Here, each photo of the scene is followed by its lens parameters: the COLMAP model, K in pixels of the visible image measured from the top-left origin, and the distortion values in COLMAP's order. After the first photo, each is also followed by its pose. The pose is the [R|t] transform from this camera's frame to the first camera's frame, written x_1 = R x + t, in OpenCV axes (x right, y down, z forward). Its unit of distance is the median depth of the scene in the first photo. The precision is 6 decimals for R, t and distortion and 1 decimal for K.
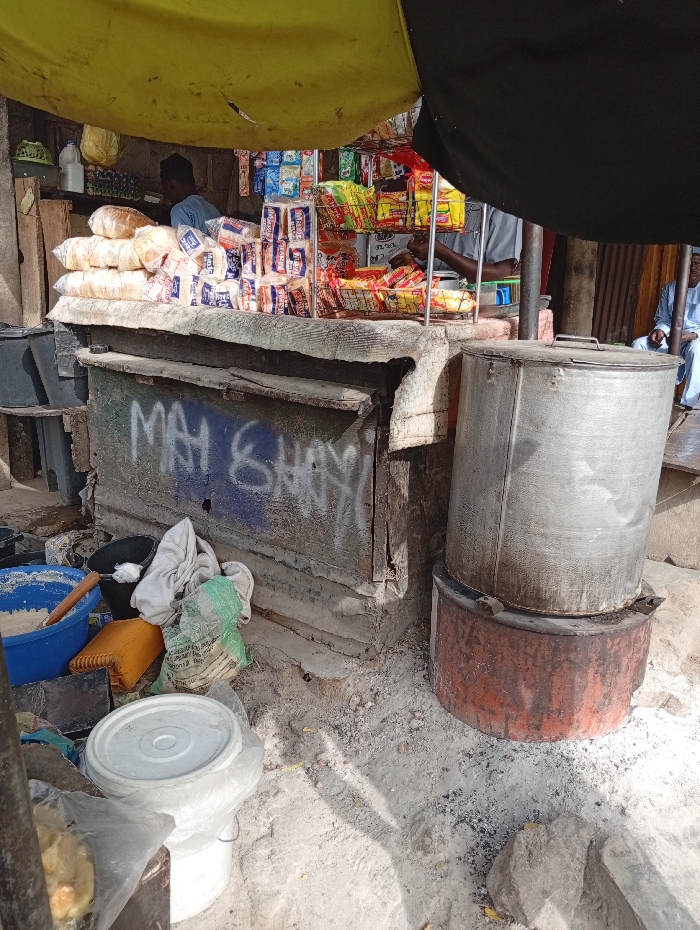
lens RADIAL K [[728.1, 0, 350.0], [0, 728.1, 465.0], [0, 0, 1]] dist [0.082525, -0.161265]
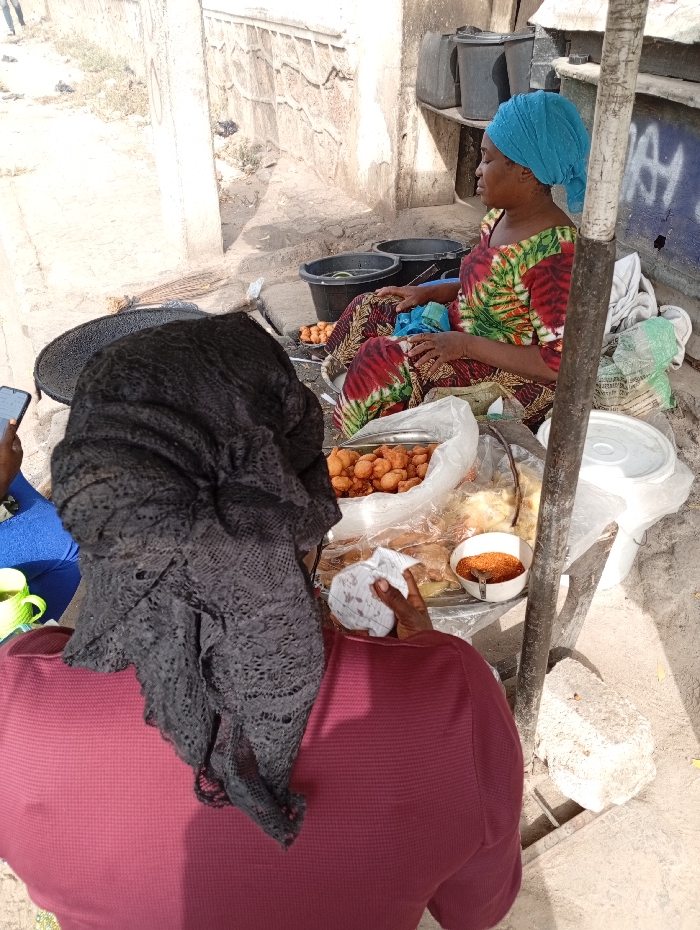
lens RADIAL K [[736.9, 0, 350.0], [0, 736.9, 465.0], [0, 0, 1]] dist [-0.011512, -0.004629]
pose [[0.864123, 0.260785, -0.430446, -0.056206], [-0.098054, 0.926126, 0.364248, 0.013995], [0.493637, -0.272548, 0.825857, -0.083141]]
